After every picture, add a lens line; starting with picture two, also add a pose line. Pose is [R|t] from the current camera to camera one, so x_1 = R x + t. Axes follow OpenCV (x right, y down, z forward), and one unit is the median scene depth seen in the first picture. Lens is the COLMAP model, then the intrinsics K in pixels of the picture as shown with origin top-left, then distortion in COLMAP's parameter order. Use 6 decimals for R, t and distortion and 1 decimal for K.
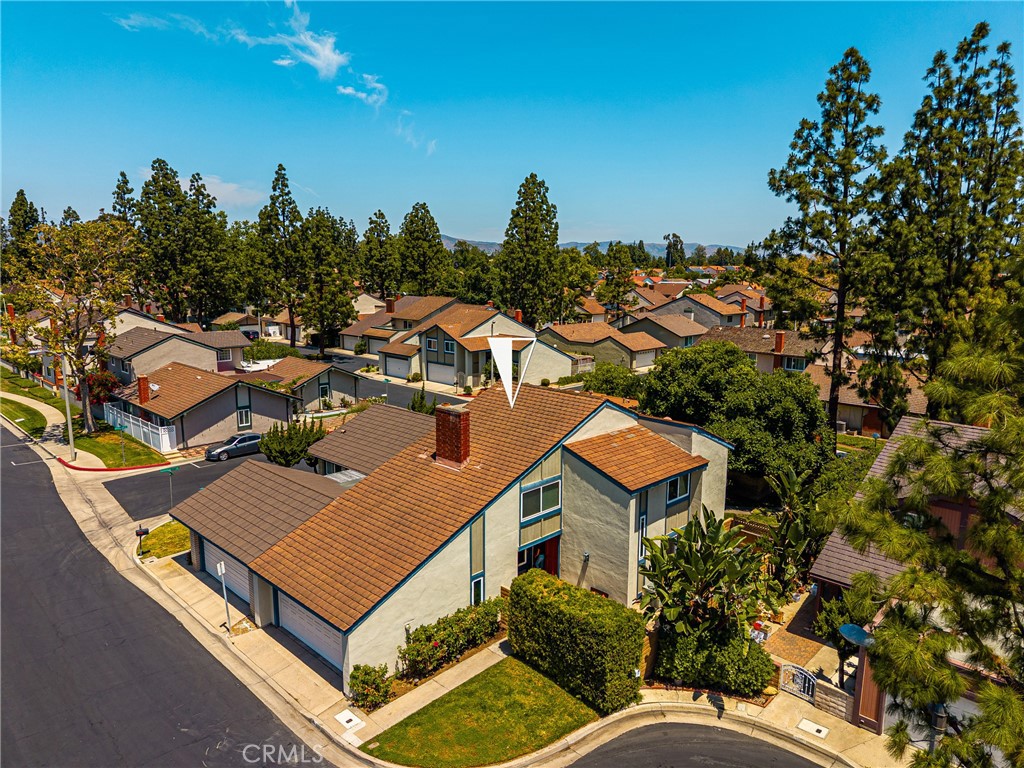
lens RADIAL K [[679.8, 0, 512.0], [0, 679.8, 384.0], [0, 0, 1]] dist [0.046235, -0.042804]
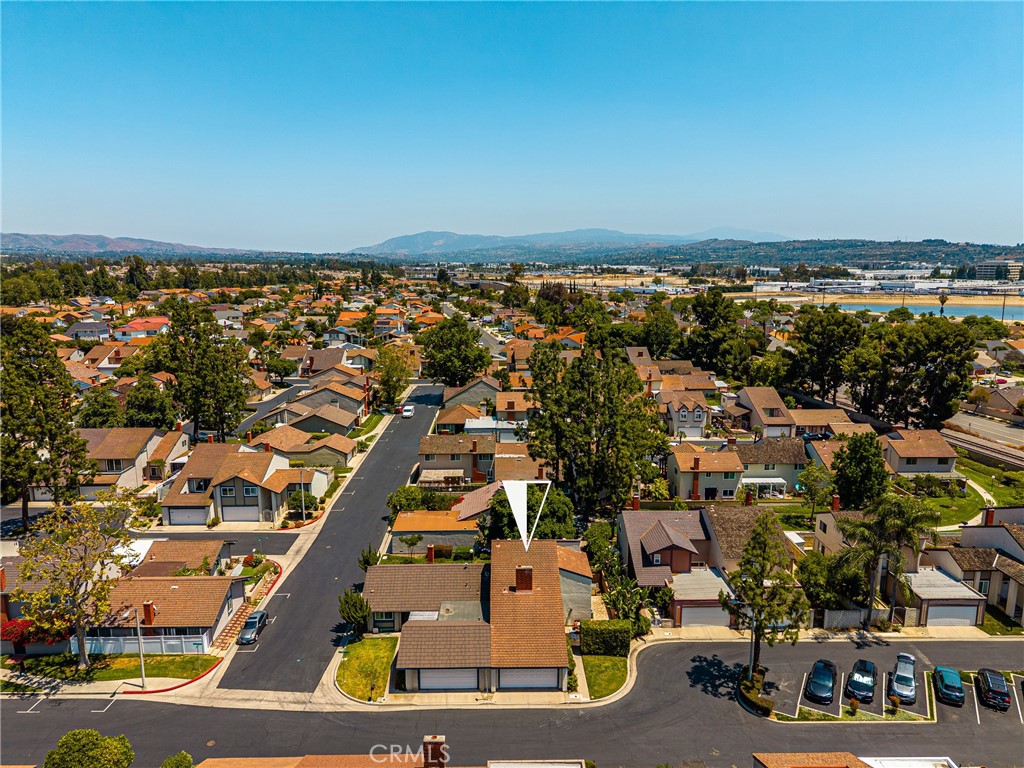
lens RADIAL K [[686.4, 0, 517.6], [0, 686.4, 385.7], [0, 0, 1]] dist [0.042190, -0.051126]
pose [[0.699549, -0.134295, 0.701852, -1.096609], [0.124726, 0.990052, 0.065122, -0.480766], [-0.703615, 0.041983, 0.709340, -0.431736]]
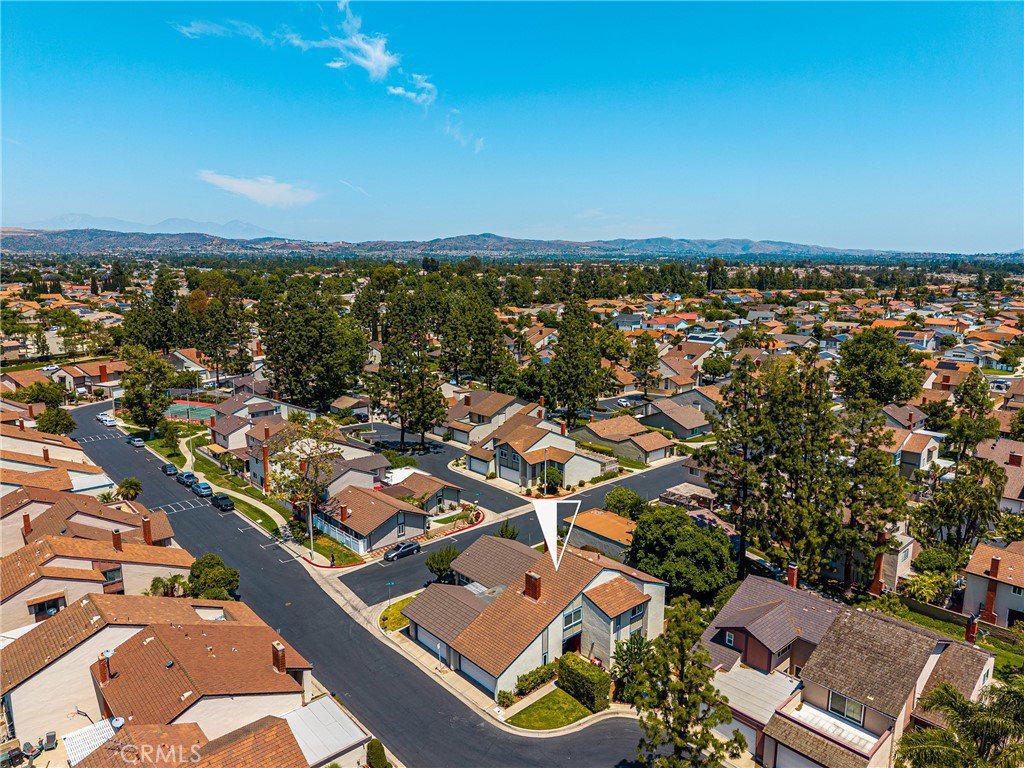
lens RADIAL K [[686.4, 0, 517.6], [0, 686.4, 385.7], [0, 0, 1]] dist [0.042190, -0.051126]
pose [[0.998312, 0.009934, -0.057220, -0.010794], [-0.009293, 0.999891, 0.011457, -0.410307], [0.057327, -0.010906, 0.998296, -0.845949]]
